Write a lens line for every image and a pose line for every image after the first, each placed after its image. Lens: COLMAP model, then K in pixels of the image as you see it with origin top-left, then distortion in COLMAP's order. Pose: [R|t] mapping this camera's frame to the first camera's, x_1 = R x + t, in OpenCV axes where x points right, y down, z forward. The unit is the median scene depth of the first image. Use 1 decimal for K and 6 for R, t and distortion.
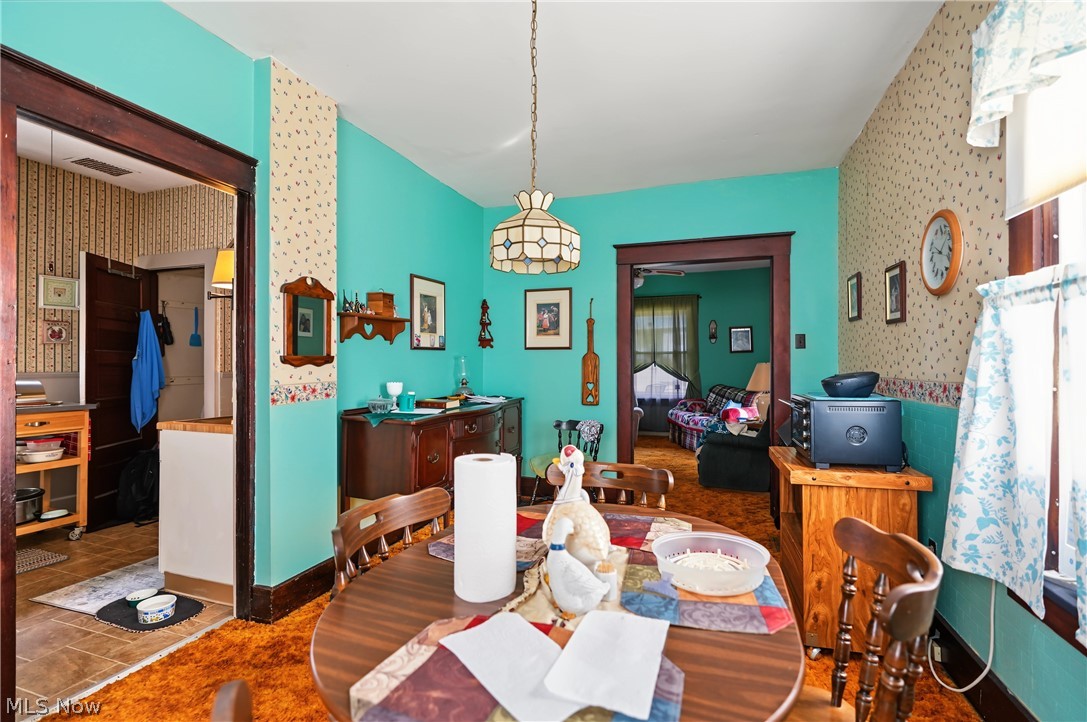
lens RADIAL K [[498.6, 0, 540.8], [0, 498.6, 357.8], [0, 0, 1]] dist [-0.003047, 0.000100]
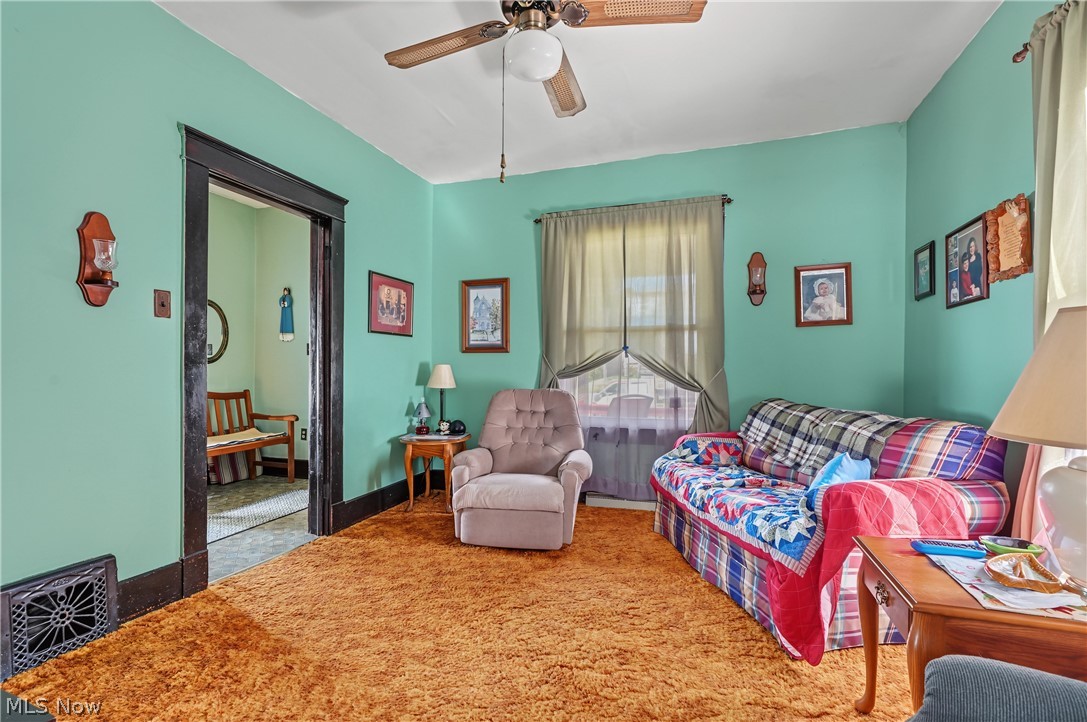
lens RADIAL K [[498.6, 0, 538.7], [0, 498.6, 367.5], [0, 0, 1]] dist [-0.003047, 0.000100]
pose [[0.999979, 0.006425, -0.001265, 0.153686], [-0.006413, 0.999939, 0.009033, 0.023131], [0.001323, -0.009024, 0.999958, 0.559294]]
